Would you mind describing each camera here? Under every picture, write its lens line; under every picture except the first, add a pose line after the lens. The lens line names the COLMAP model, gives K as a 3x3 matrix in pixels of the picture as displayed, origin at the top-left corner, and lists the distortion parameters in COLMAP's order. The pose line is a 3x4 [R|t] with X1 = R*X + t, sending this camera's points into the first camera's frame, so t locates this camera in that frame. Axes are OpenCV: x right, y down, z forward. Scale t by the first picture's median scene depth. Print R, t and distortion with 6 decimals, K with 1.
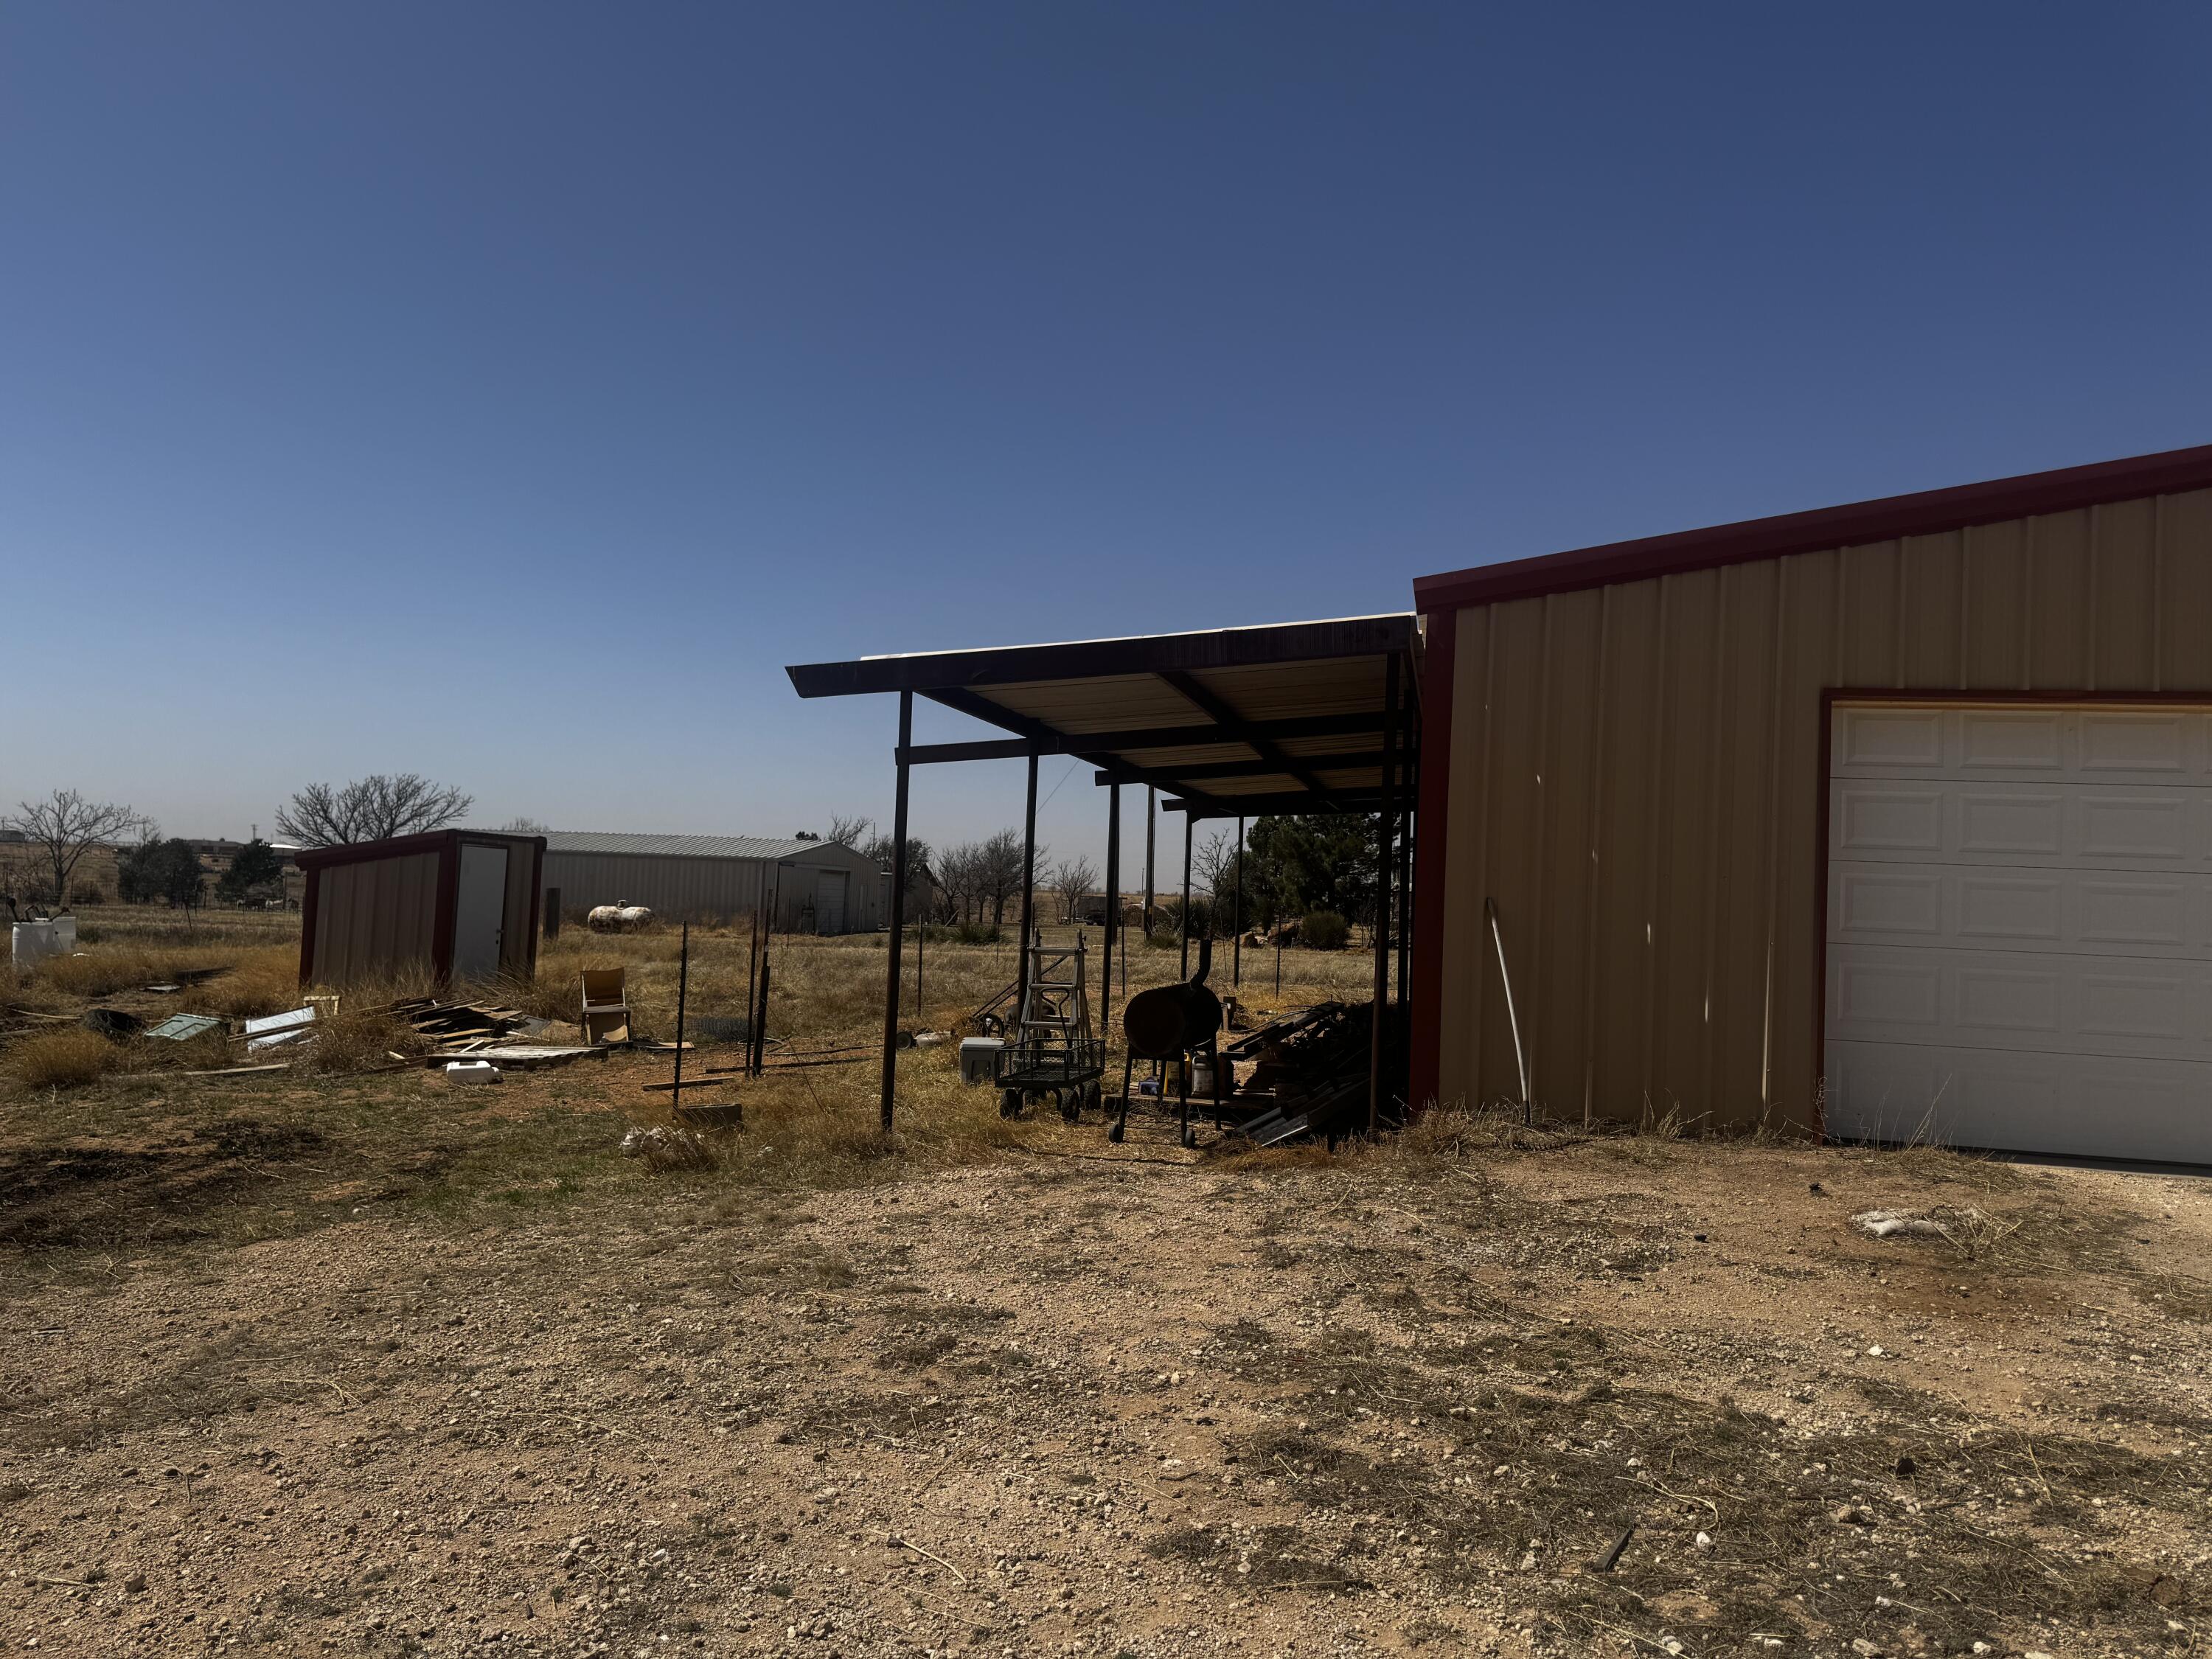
lens RADIAL K [[1559.2, 0, 1106.0], [0, 1559.2, 829.5], [0, 0, 1]] dist [0.057513, -0.000569]
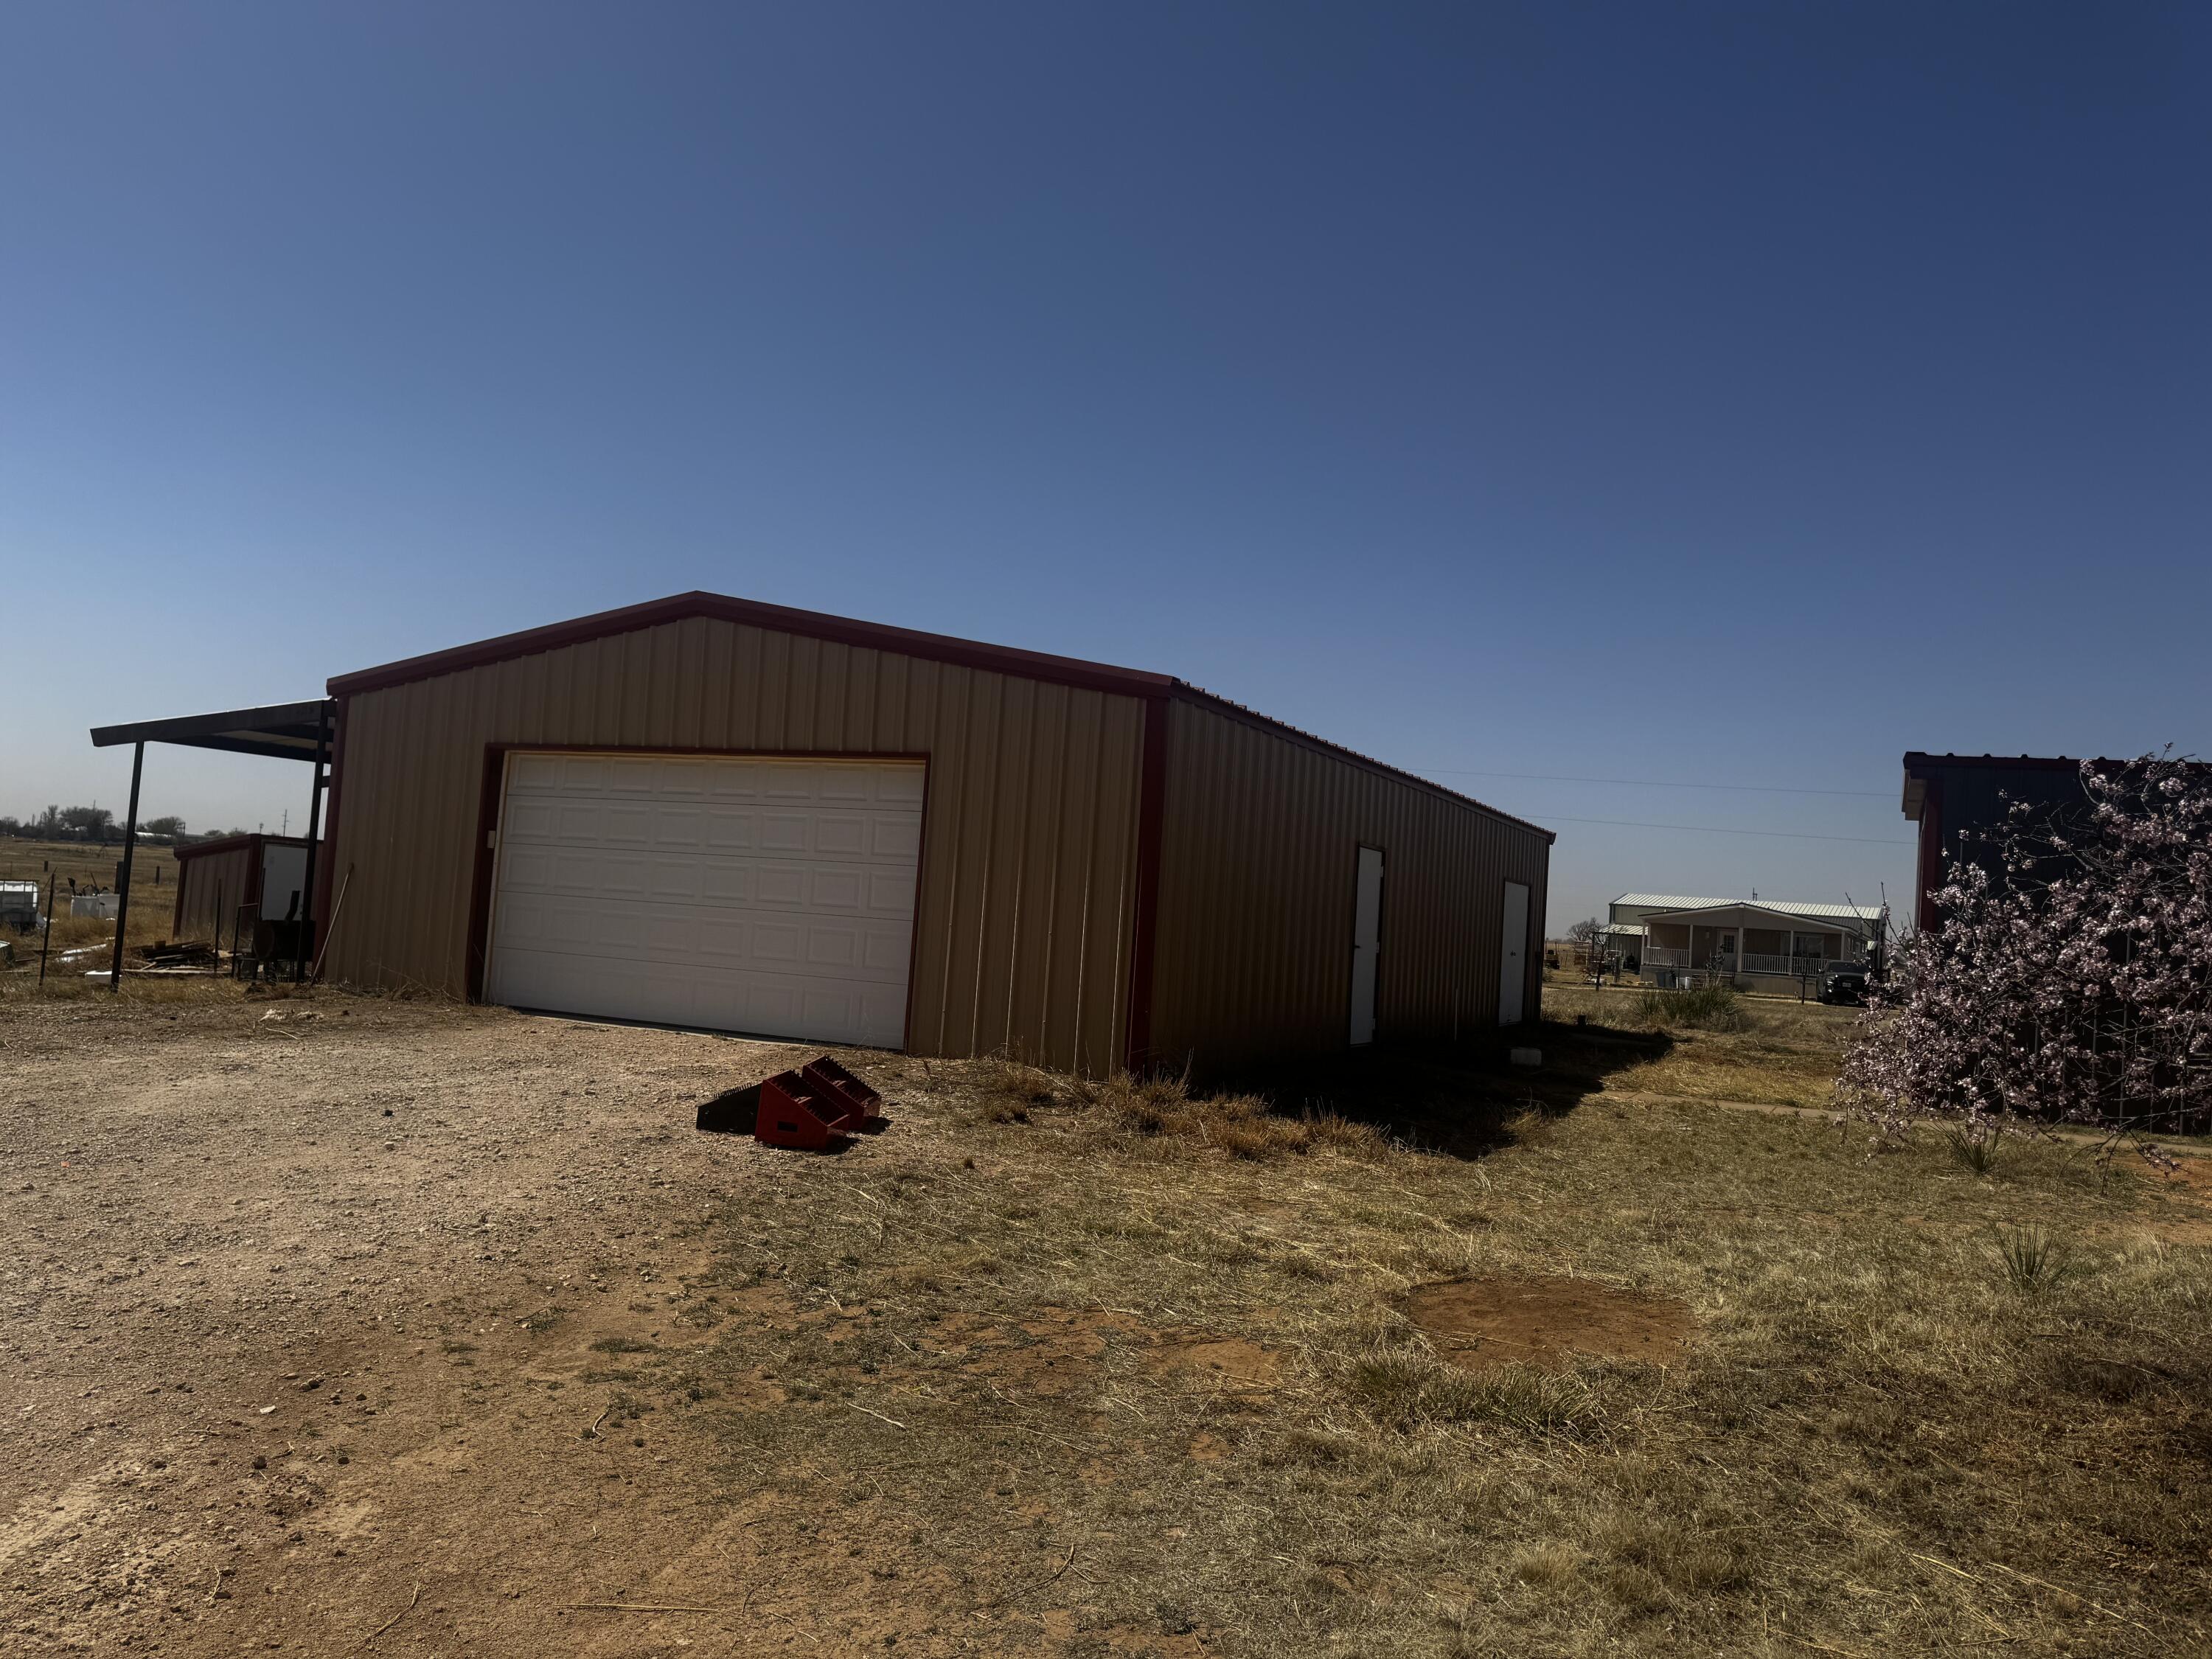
lens RADIAL K [[1559.2, 0, 1106.0], [0, 1559.2, 829.5], [0, 0, 1]] dist [0.057513, -0.000569]
pose [[0.970687, 0.008988, -0.240180, 1.445482], [-0.013544, 0.999758, -0.017328, 0.024157], [0.239966, 0.020073, 0.970574, -0.477946]]
